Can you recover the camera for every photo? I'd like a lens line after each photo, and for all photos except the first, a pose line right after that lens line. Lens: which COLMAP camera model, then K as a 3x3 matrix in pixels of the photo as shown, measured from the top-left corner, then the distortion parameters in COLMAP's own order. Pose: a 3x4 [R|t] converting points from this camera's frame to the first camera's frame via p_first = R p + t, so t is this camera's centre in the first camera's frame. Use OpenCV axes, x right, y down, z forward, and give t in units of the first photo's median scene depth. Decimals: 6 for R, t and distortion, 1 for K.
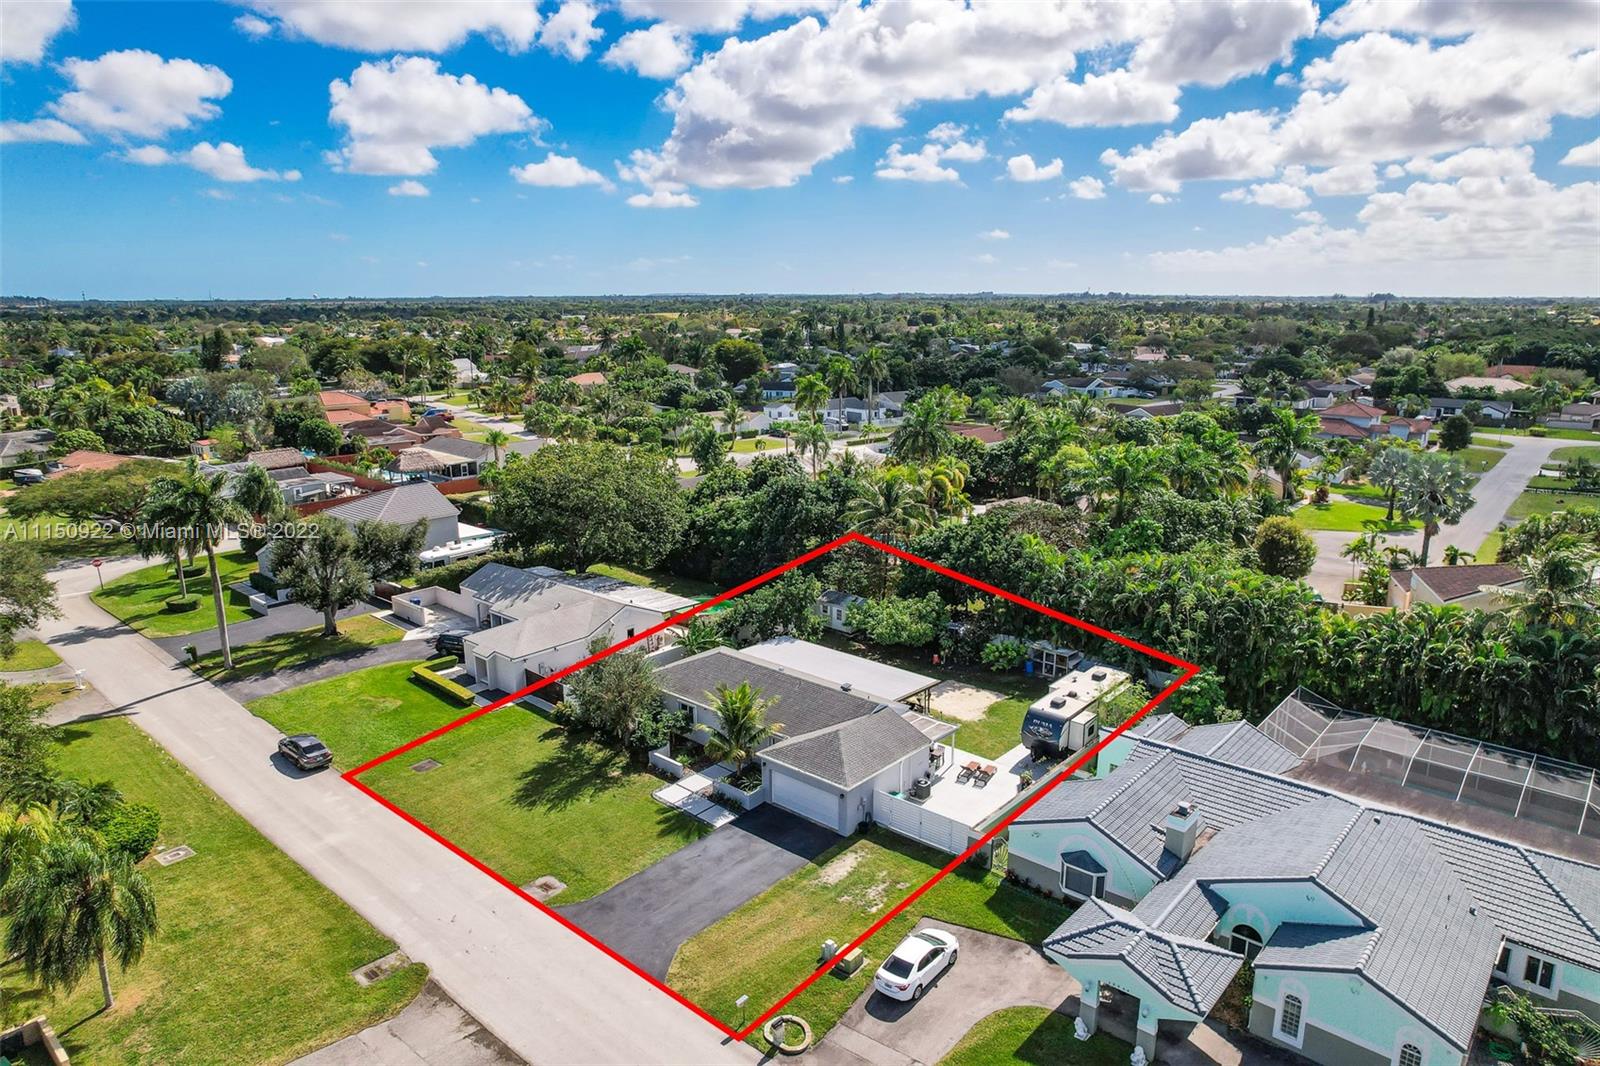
lens RADIAL K [[1027.5, 0, 813.0], [0, 1027.5, 539.7], [0, 0, 1]] dist [-0.072481, 0.066621]
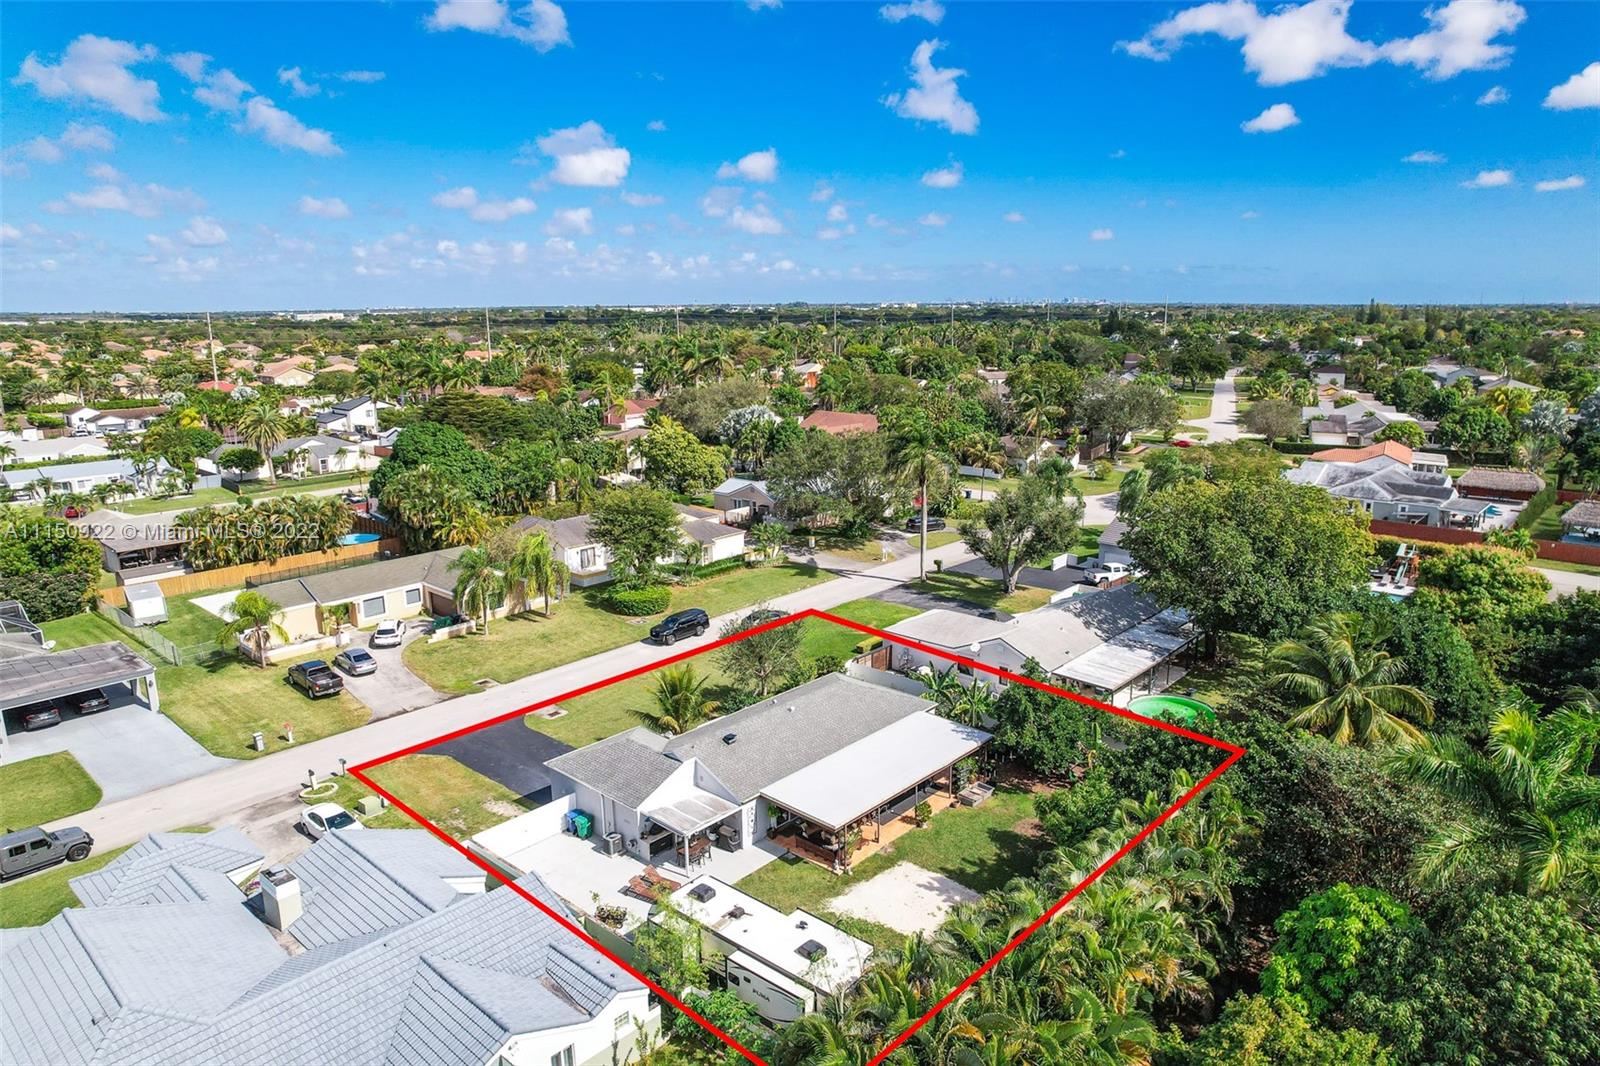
lens RADIAL K [[1027.5, 0, 813.0], [0, 1027.5, 539.7], [0, 0, 1]] dist [-0.072481, 0.066621]
pose [[-0.007442, 0.231606, -0.972781, 0.684630], [-0.234550, 0.945265, 0.226849, -0.186410], [0.972075, 0.229854, 0.047289, 0.809076]]
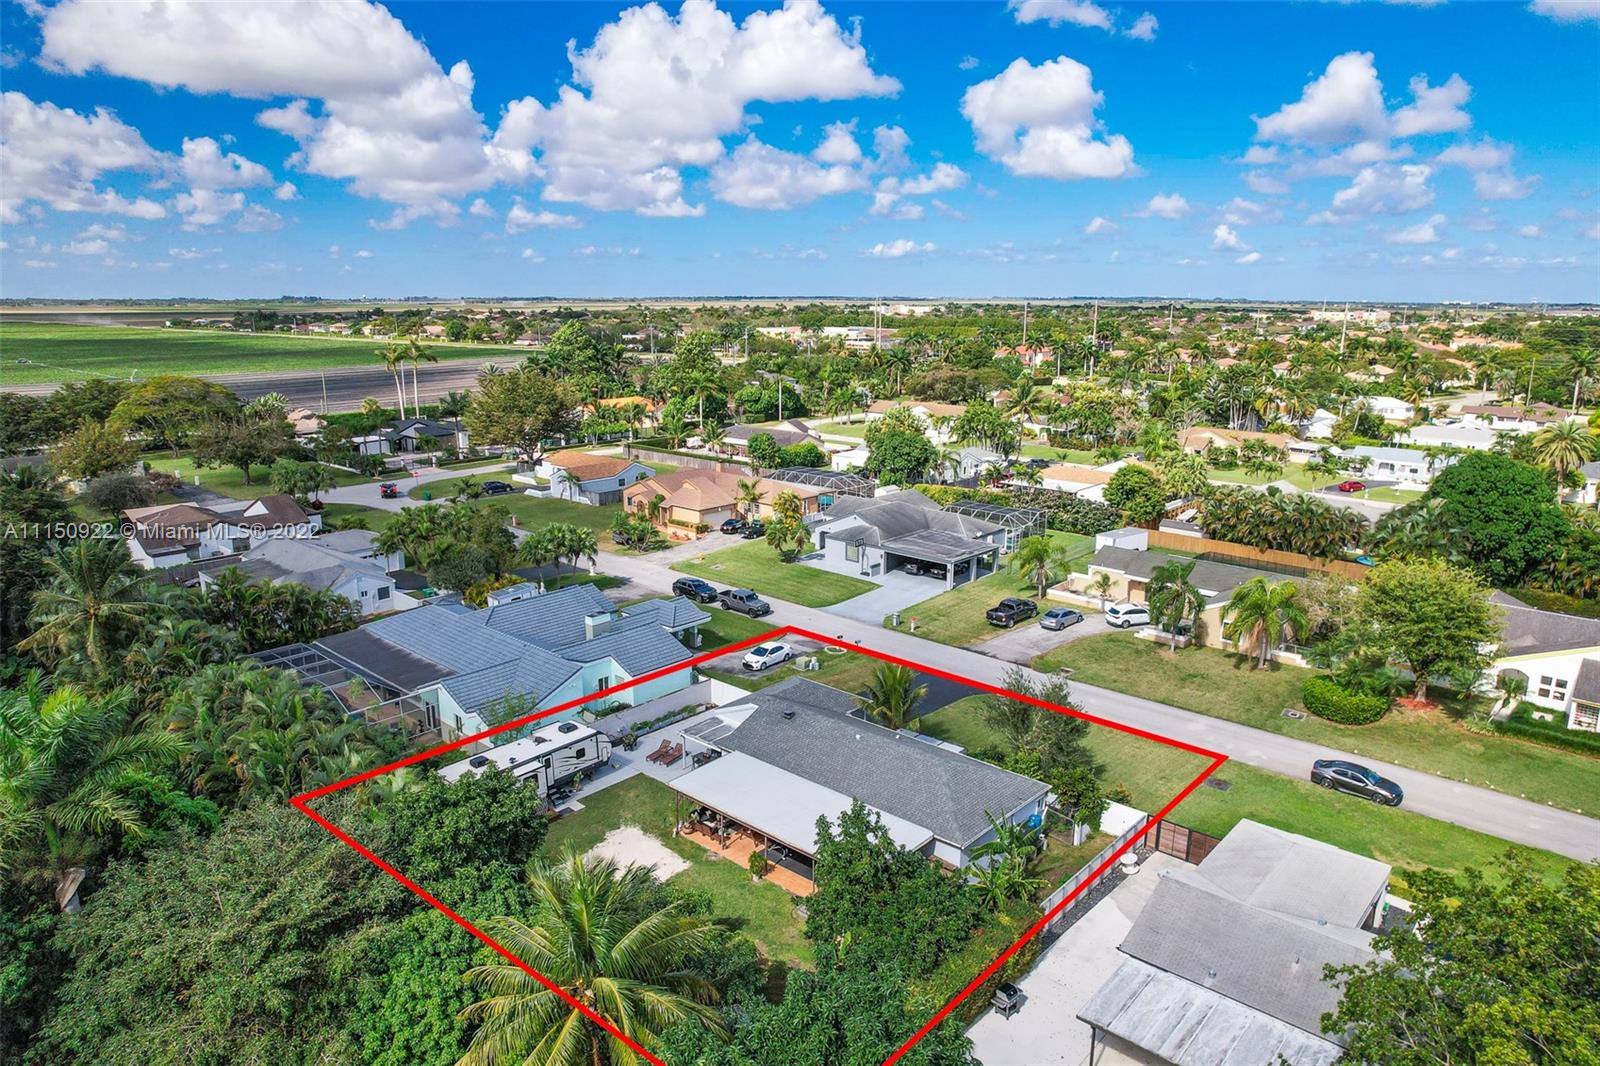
lens RADIAL K [[1027.5, 0, 813.0], [0, 1027.5, 539.7], [0, 0, 1]] dist [-0.072481, 0.066621]
pose [[-0.999952, -0.000304, 0.009796, 0.000024], [0.004252, 0.887101, 0.461555, -0.361265], [-0.008830, 0.461575, -0.887057, 1.451328]]
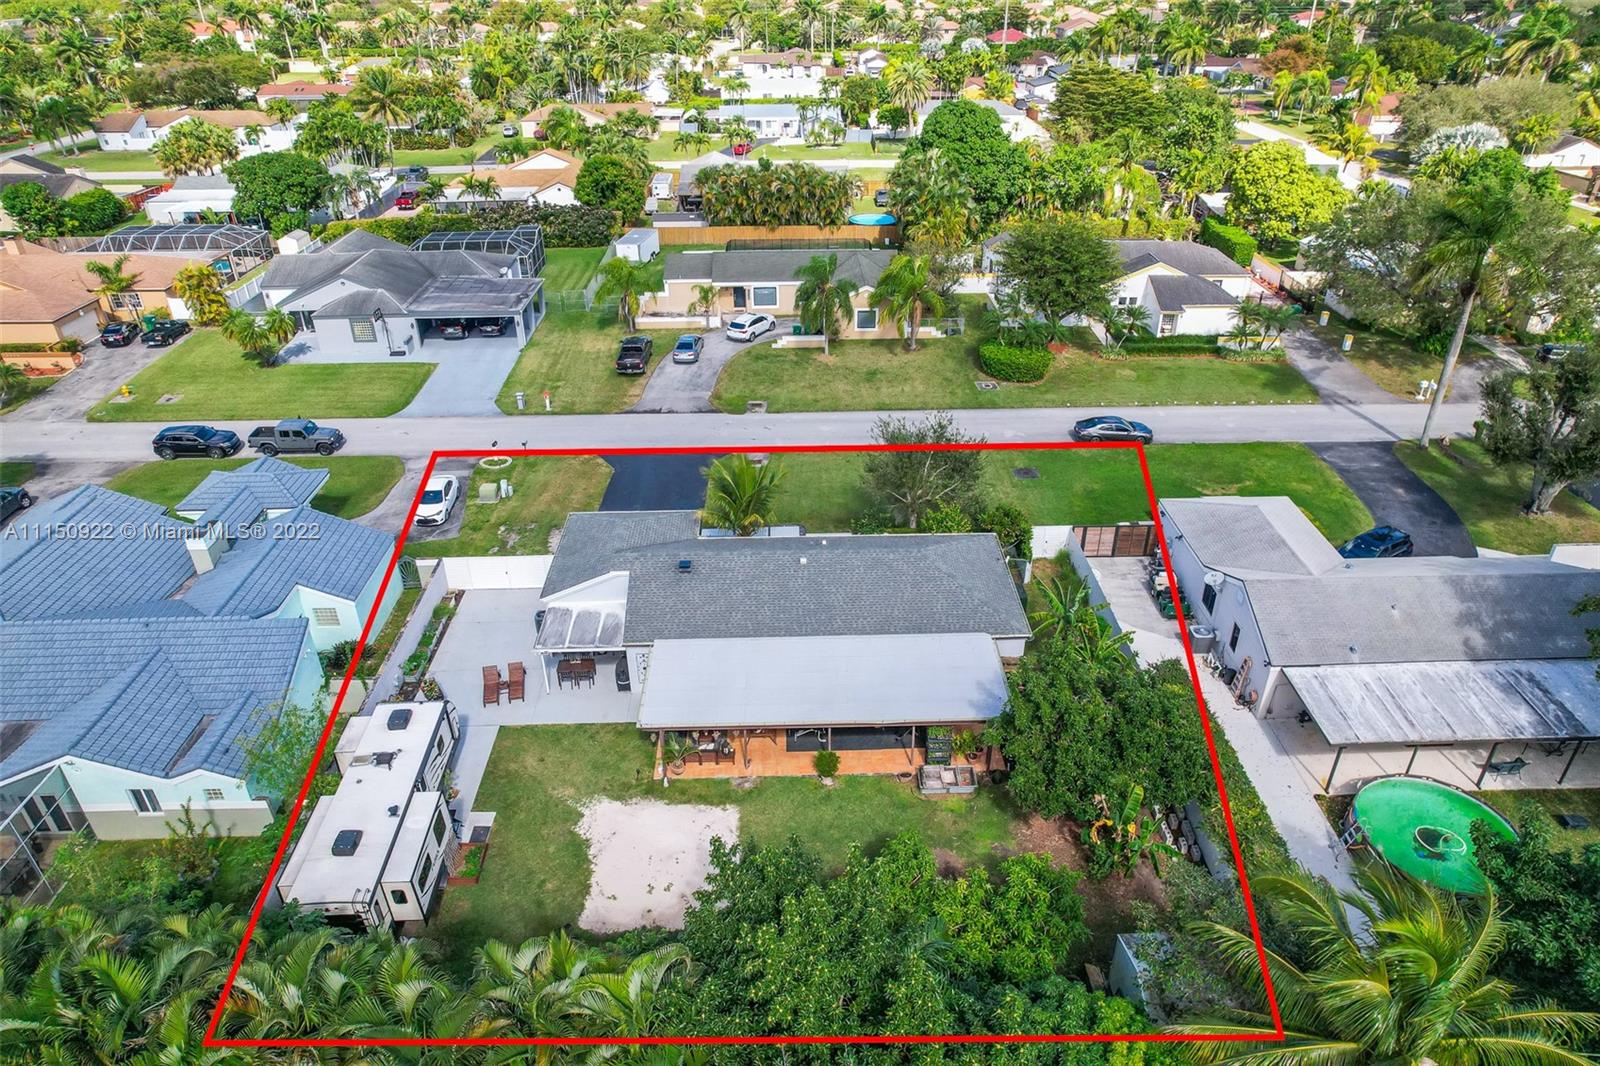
lens RADIAL K [[1027.5, 0, 813.0], [0, 1027.5, 539.7], [0, 0, 1]] dist [-0.072481, 0.066621]
pose [[-0.731840, 0.351081, -0.584083, 0.304921], [-0.157713, 0.746561, 0.646353, -0.276015], [0.662976, 0.565144, -0.490993, 1.140284]]
